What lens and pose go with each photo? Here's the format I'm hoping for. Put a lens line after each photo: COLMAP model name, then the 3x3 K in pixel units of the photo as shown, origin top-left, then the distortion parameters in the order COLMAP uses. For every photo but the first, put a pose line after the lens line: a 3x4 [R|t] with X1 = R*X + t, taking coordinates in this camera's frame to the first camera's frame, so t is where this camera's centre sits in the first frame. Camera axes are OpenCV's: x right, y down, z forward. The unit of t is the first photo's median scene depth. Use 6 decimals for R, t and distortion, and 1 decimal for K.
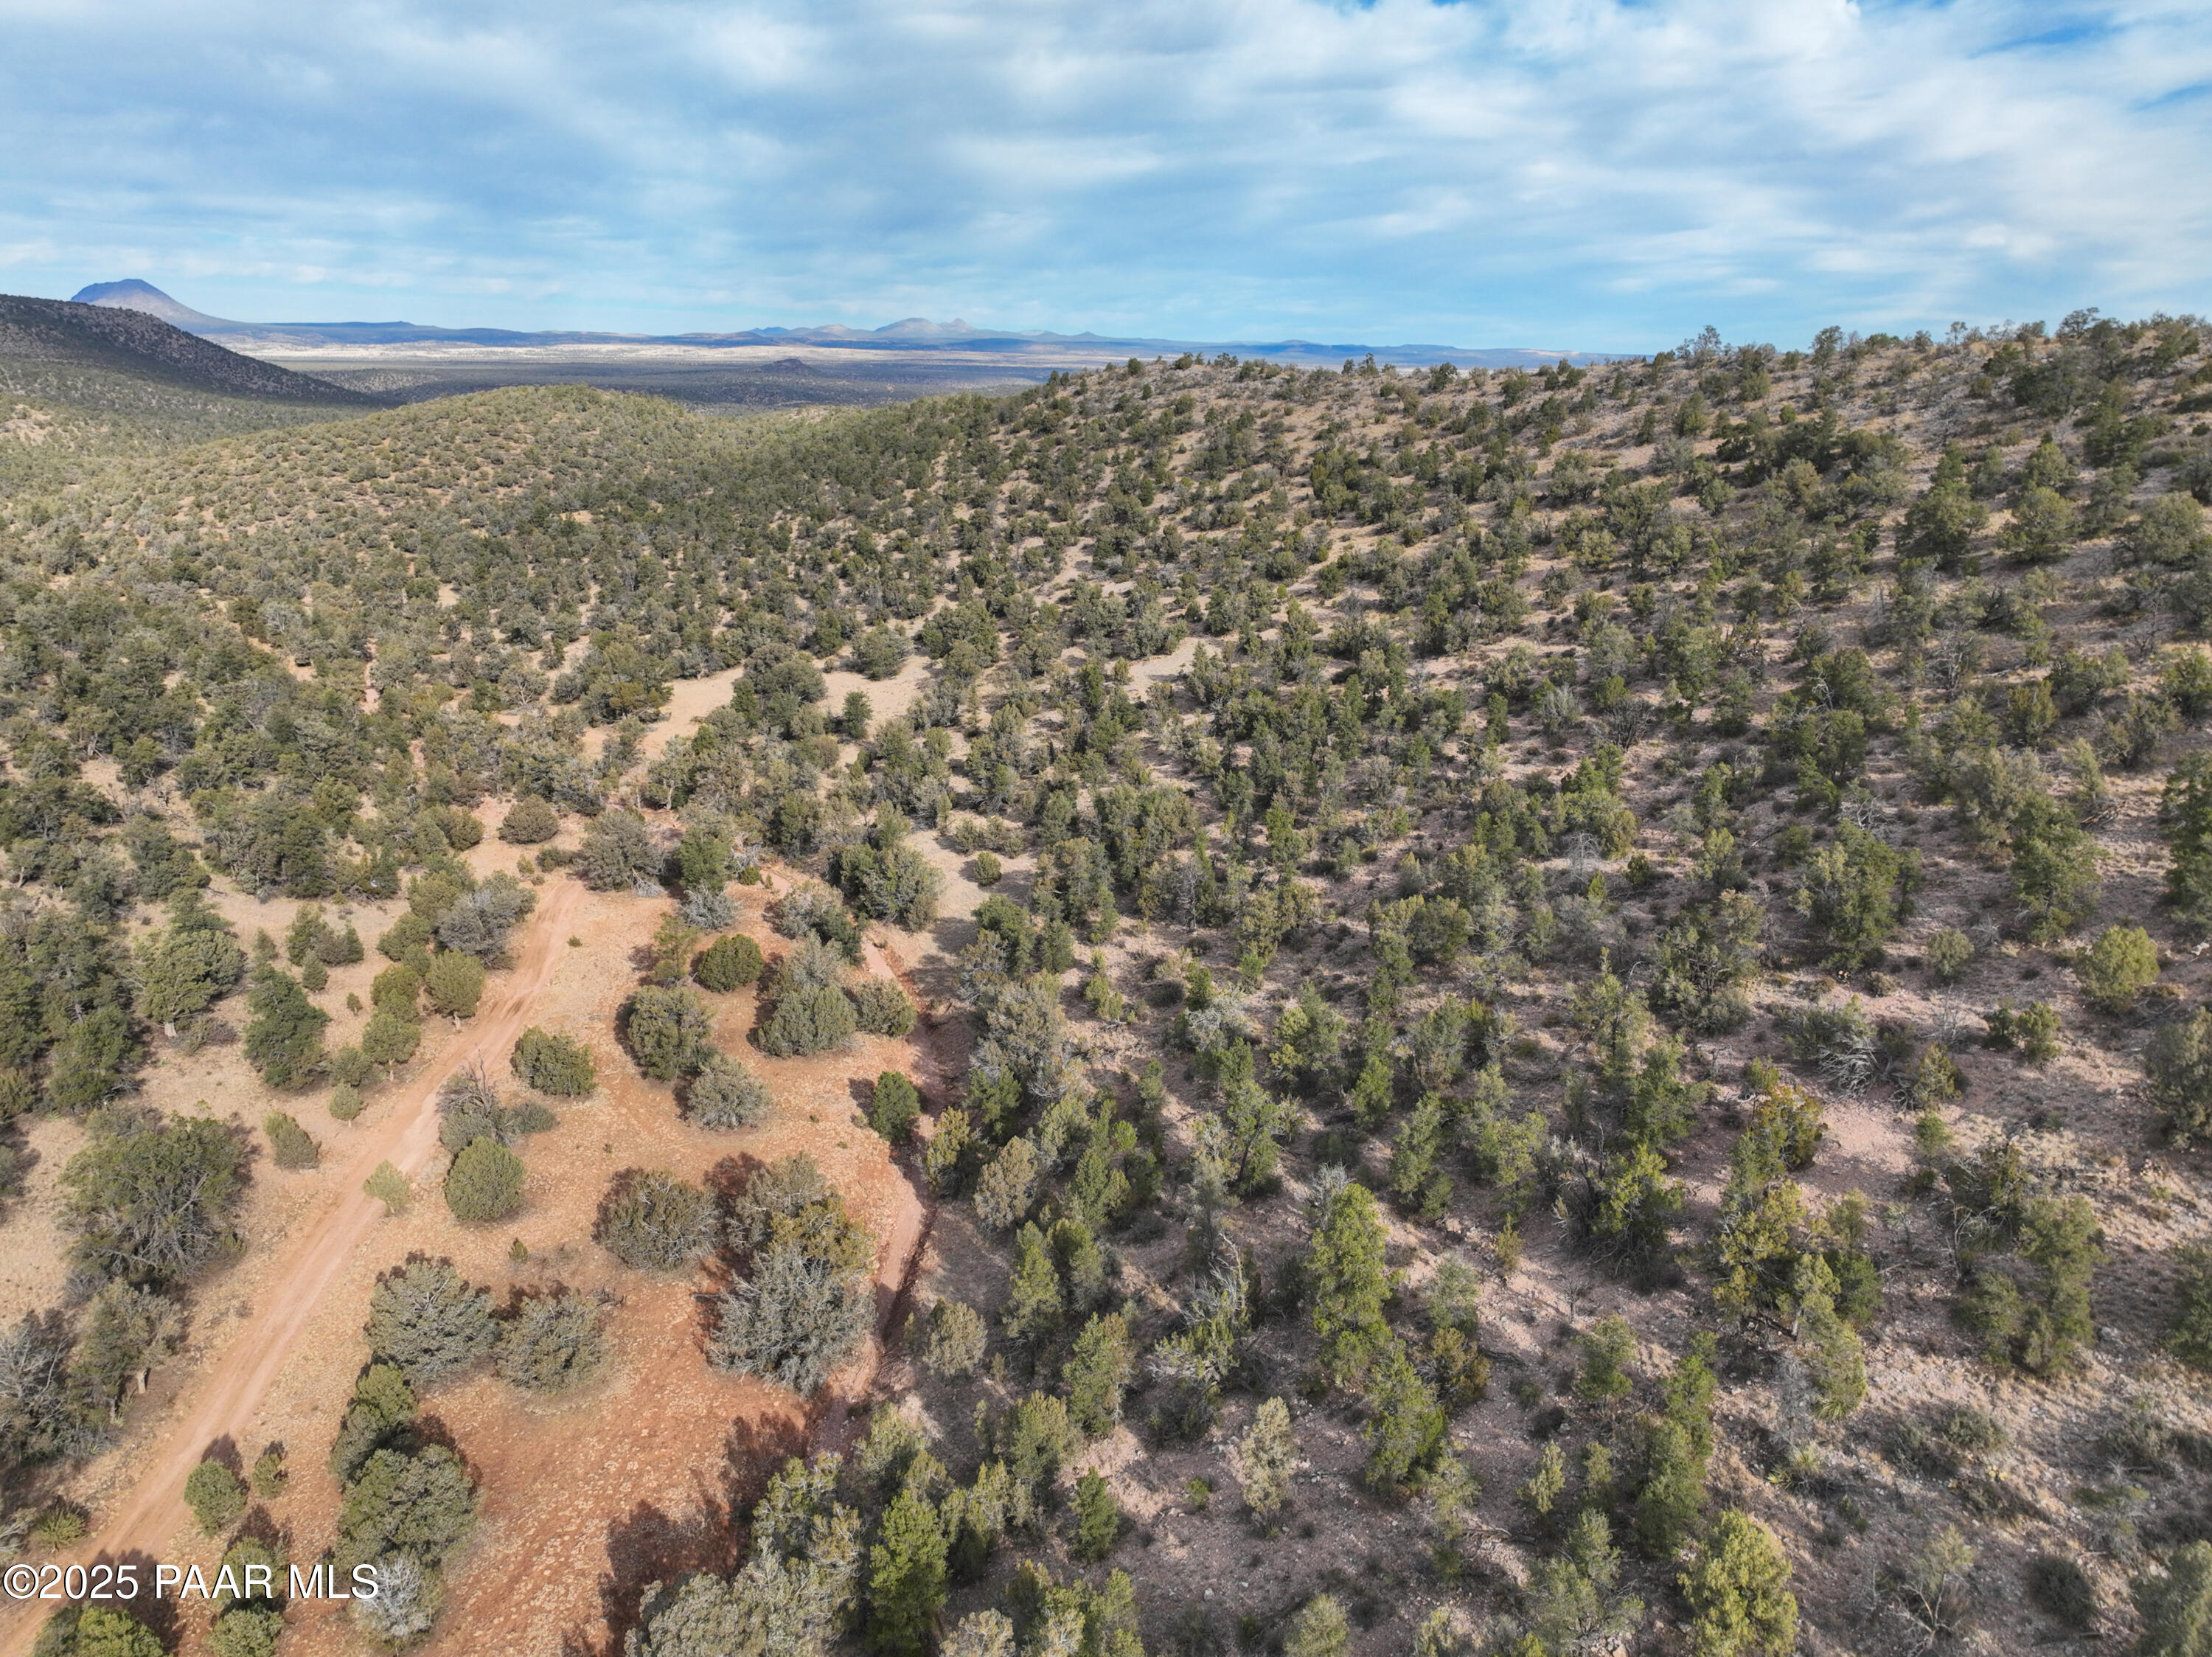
lens RADIAL K [[1558.2, 0, 1120.3], [0, 1558.2, 852.0], [0, 0, 1]] dist [-0.005210, 0.024183]
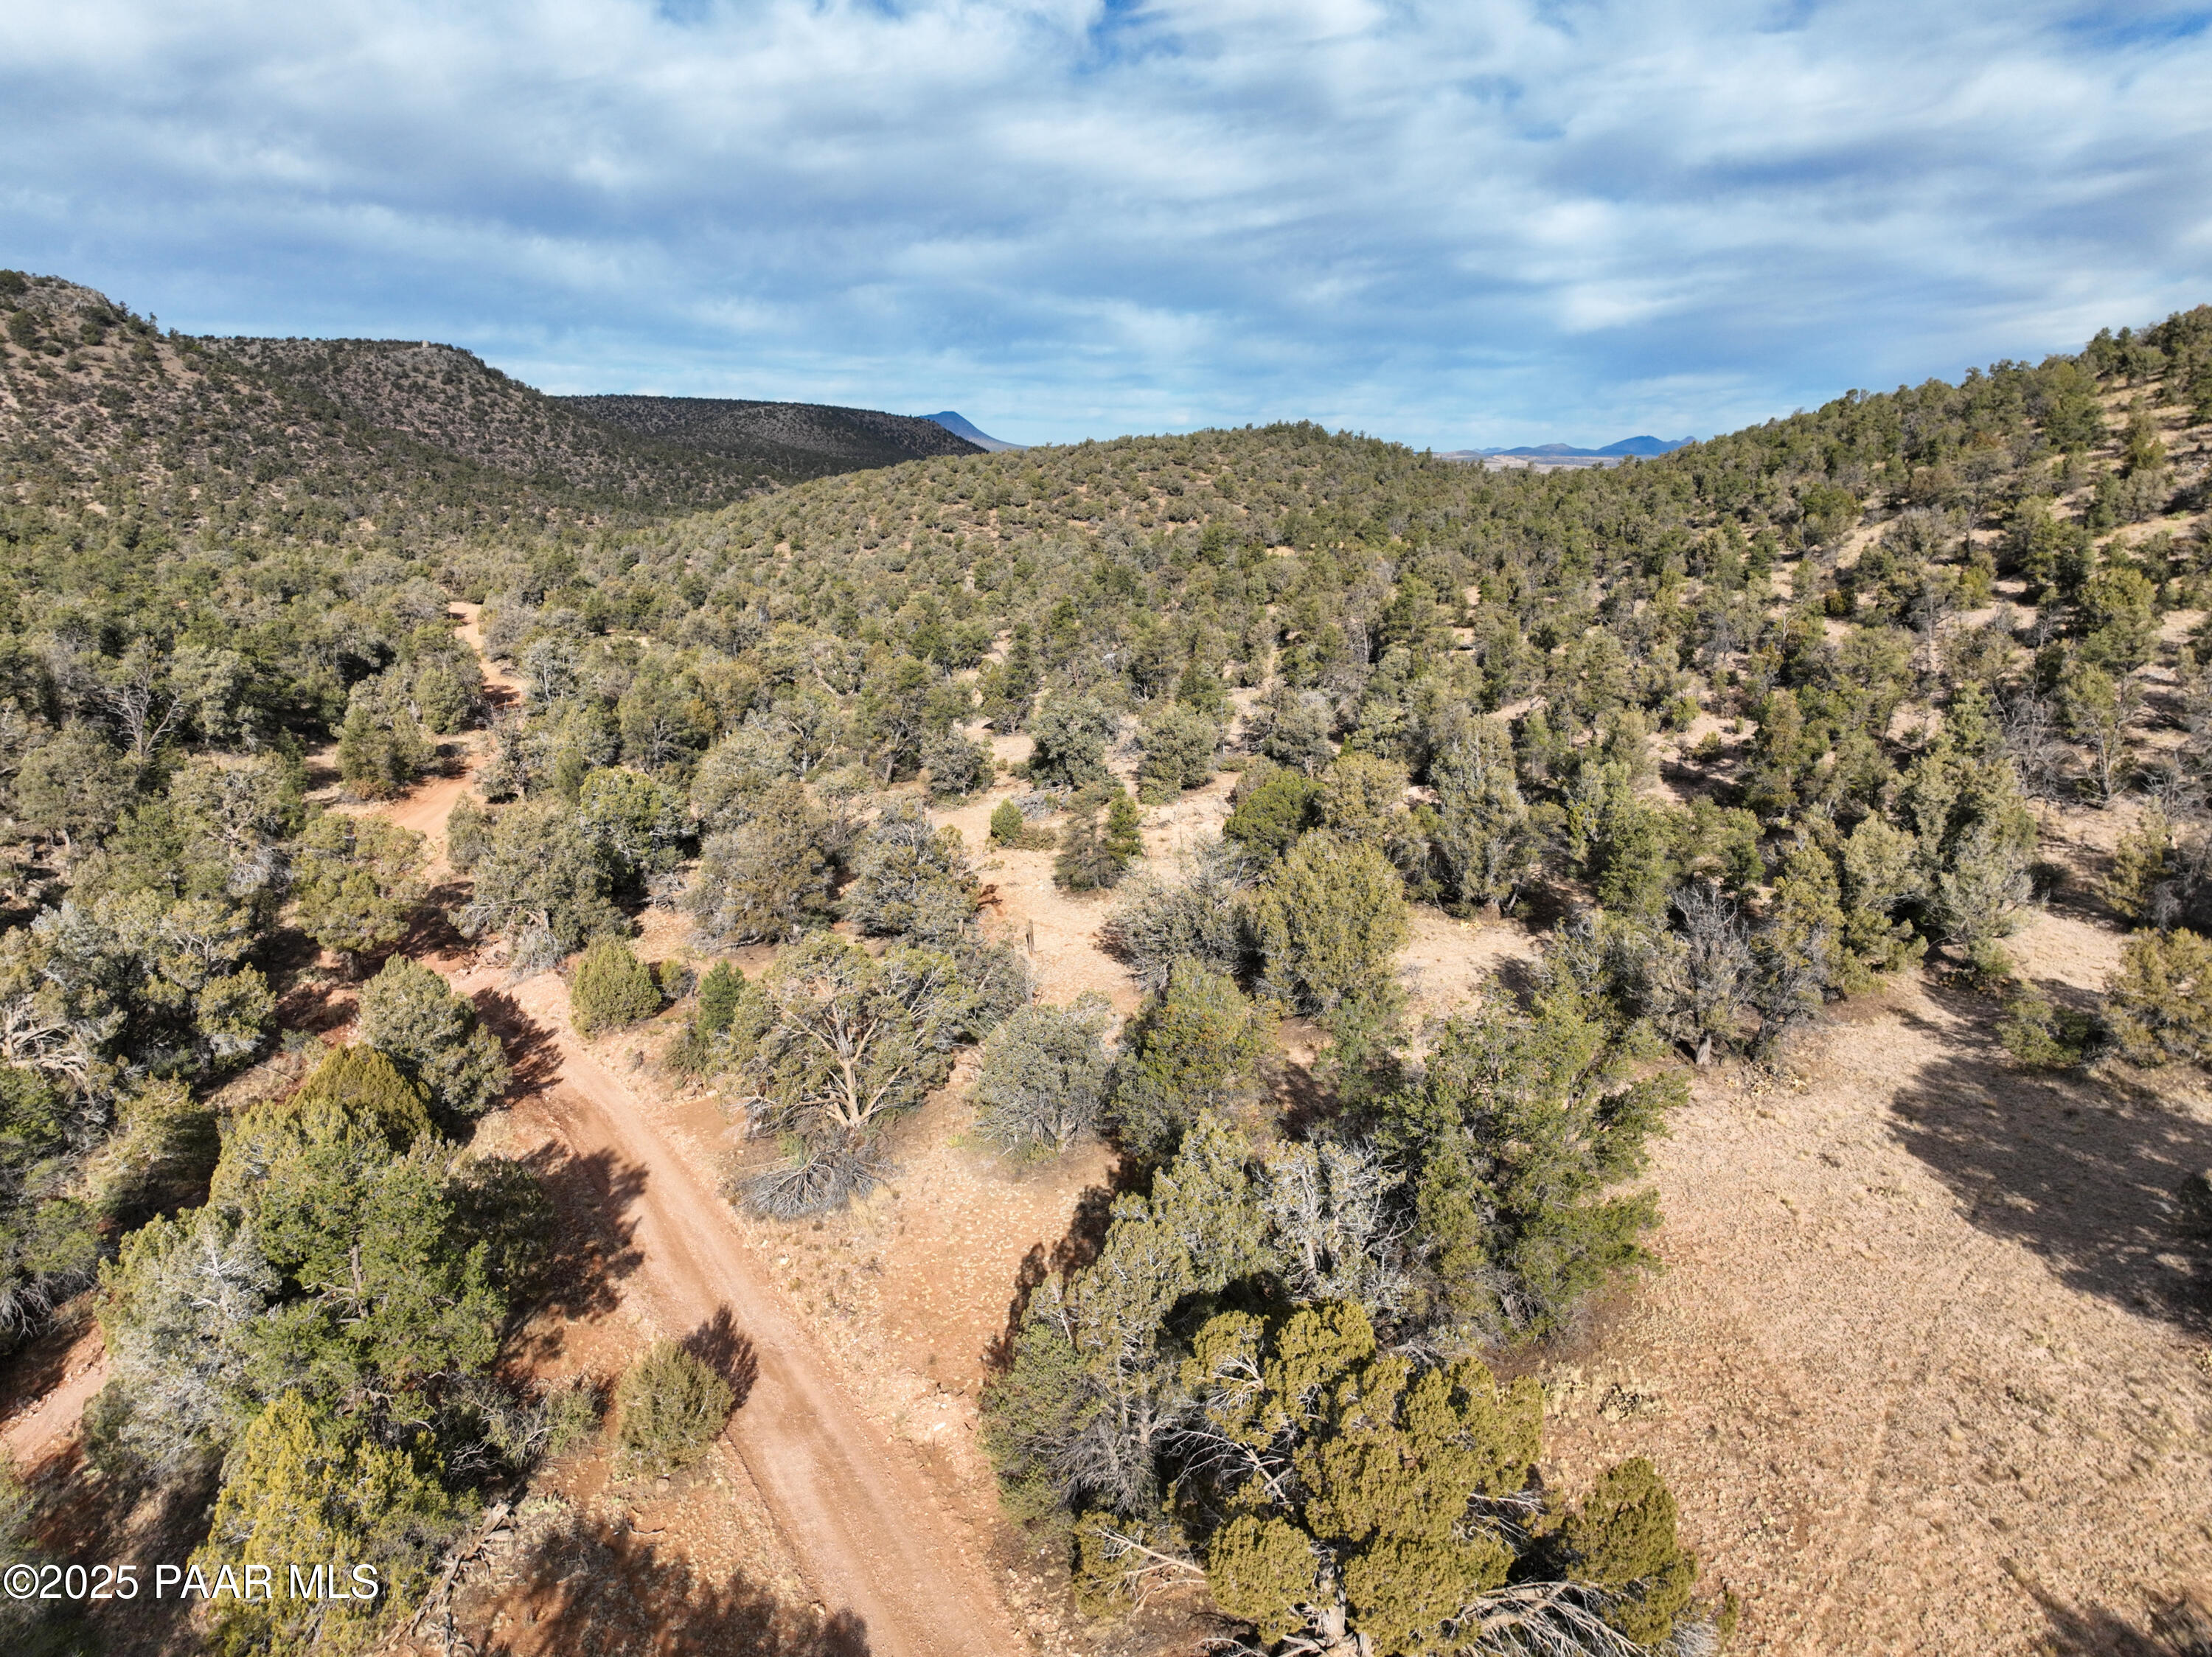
lens RADIAL K [[1558.2, 0, 1110.9], [0, 1558.2, 844.5], [0, 0, 1]] dist [-0.005210, 0.024183]
pose [[0.904905, 0.098533, -0.414051, -0.257647], [-0.130841, 0.990125, -0.050329, -0.117911], [0.405003, 0.099718, 0.908861, 0.783650]]
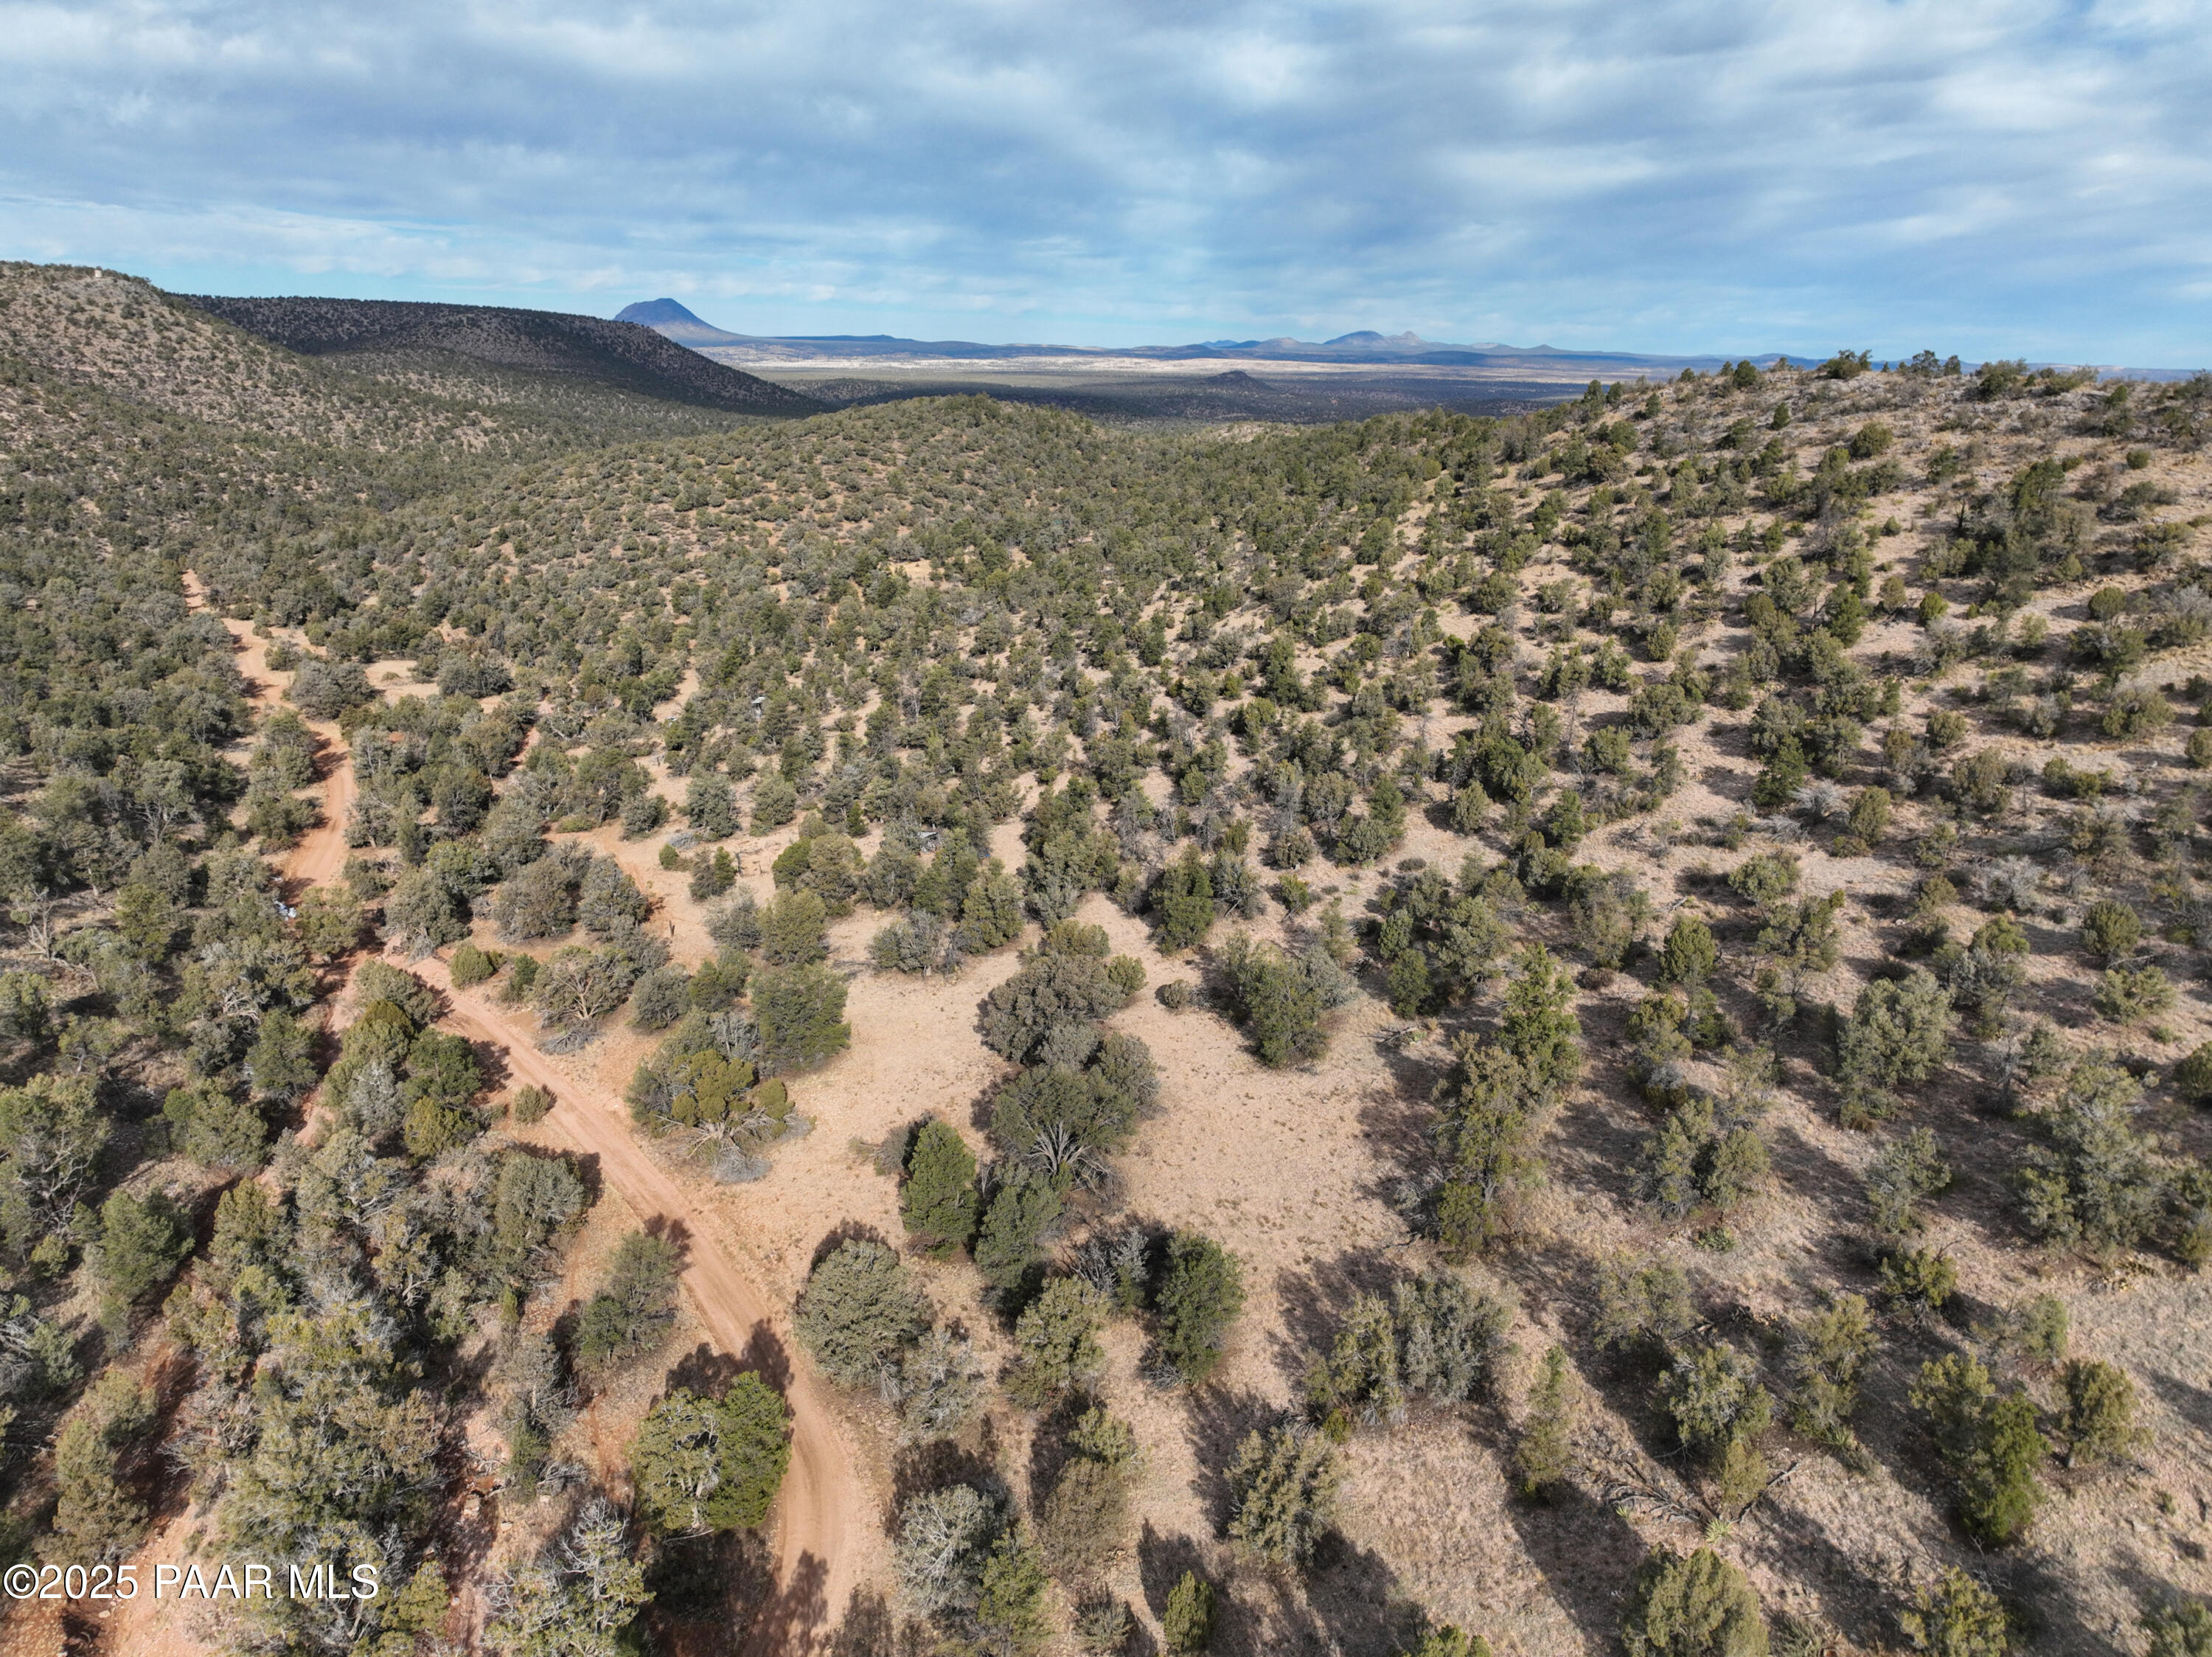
lens RADIAL K [[1558.2, 0, 1106.6], [0, 1558.2, 859.1], [0, 0, 1]] dist [-0.005210, 0.024183]
pose [[0.961083, 0.088017, -0.261864, -0.083854], [-0.089070, 0.995994, 0.007869, -0.157164], [0.261507, 0.015761, 0.965073, 0.521837]]
